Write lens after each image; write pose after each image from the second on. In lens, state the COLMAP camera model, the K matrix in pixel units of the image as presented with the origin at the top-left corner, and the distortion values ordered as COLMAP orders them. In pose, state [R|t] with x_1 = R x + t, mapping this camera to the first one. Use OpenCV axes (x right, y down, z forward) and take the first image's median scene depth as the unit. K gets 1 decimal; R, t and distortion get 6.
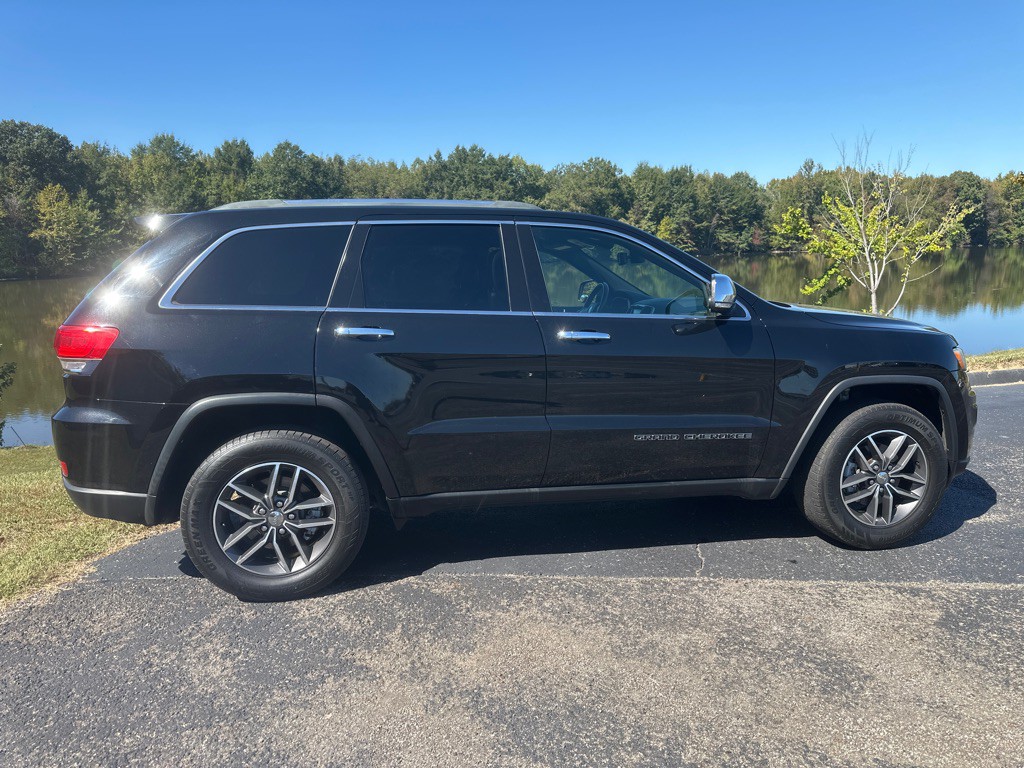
lens RADIAL K [[709.3, 0, 514.3], [0, 709.3, 399.5], [0, 0, 1]] dist [0.079857, -0.093030]
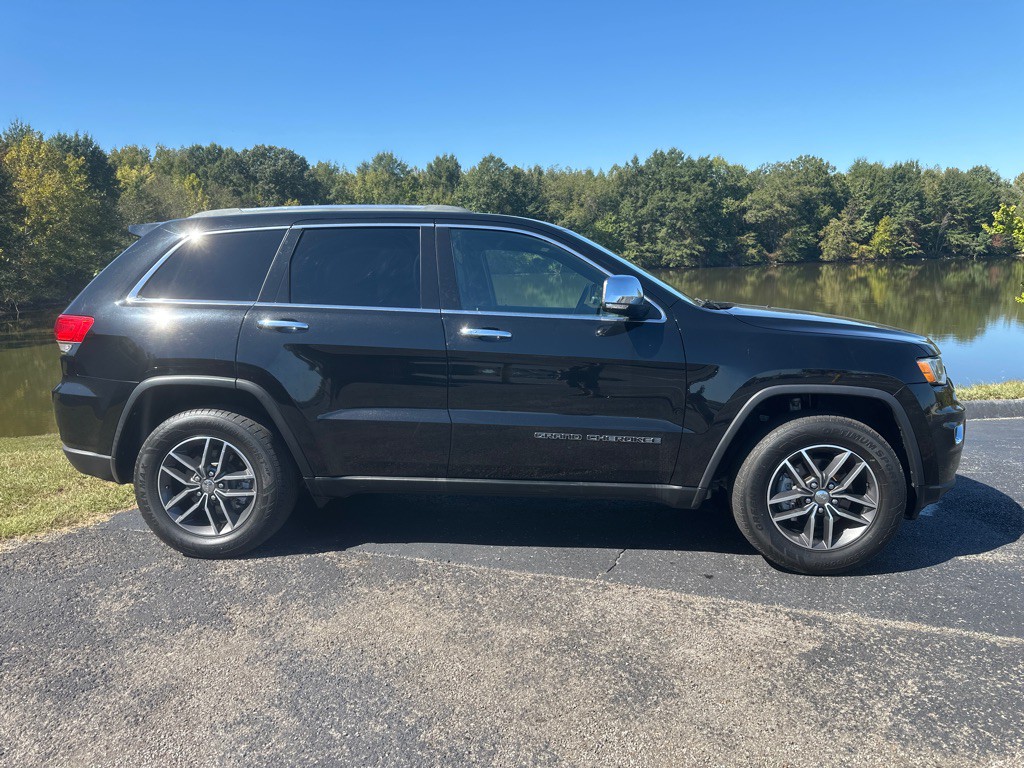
lens RADIAL K [[709.9, 0, 521.4], [0, 709.9, 393.8], [0, 0, 1]] dist [0.108291, -0.168125]
pose [[0.965297, 0.044600, -0.257317, 0.369910], [-0.048650, 0.998772, -0.009392, 0.004817], [0.256582, 0.021584, 0.966282, 0.012902]]
